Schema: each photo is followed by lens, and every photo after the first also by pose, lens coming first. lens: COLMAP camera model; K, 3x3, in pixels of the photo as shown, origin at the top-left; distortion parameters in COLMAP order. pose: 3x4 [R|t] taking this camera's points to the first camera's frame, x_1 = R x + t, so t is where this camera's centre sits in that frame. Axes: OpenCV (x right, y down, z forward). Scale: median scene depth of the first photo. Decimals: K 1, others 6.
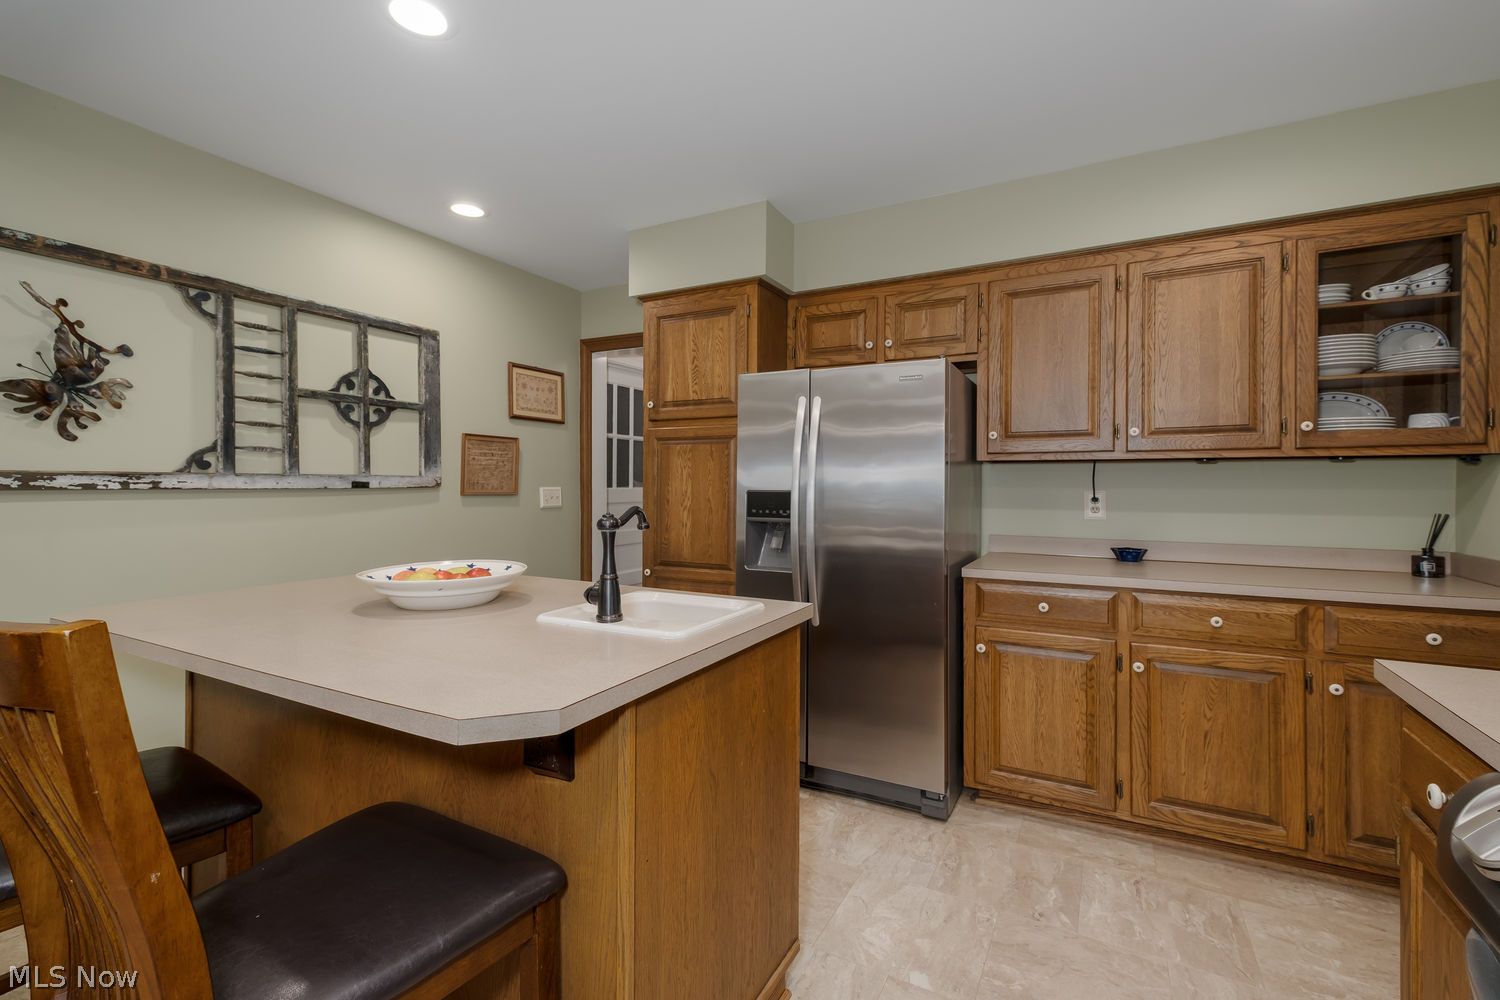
lens RADIAL K [[663.0, 0, 750.5], [0, 663.0, 491.8], [0, 0, 1]] dist [0.020826, -0.003293]
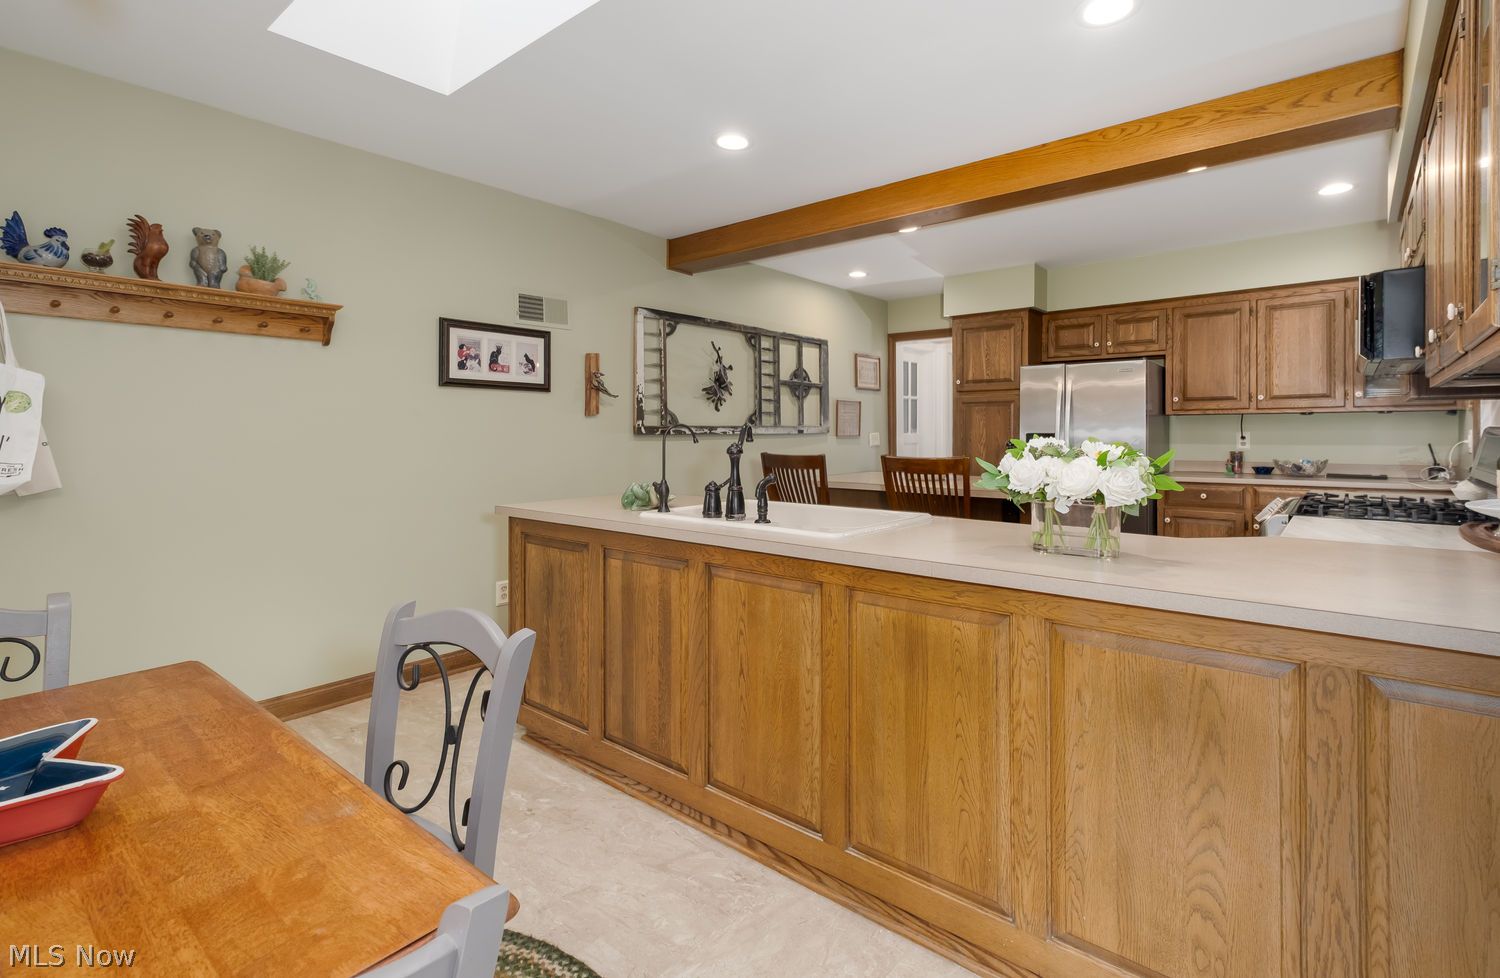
lens RADIAL K [[689.5, 0, 836.5], [0, 689.5, 439.8], [0, 0, 1]] dist [0.014886, 0.000093]
pose [[0.990449, -0.005432, -0.137773, -0.238845], [0.005424, 0.999985, -0.000432, 0.012746], [0.137774, -0.000319, 0.990464, -0.831154]]
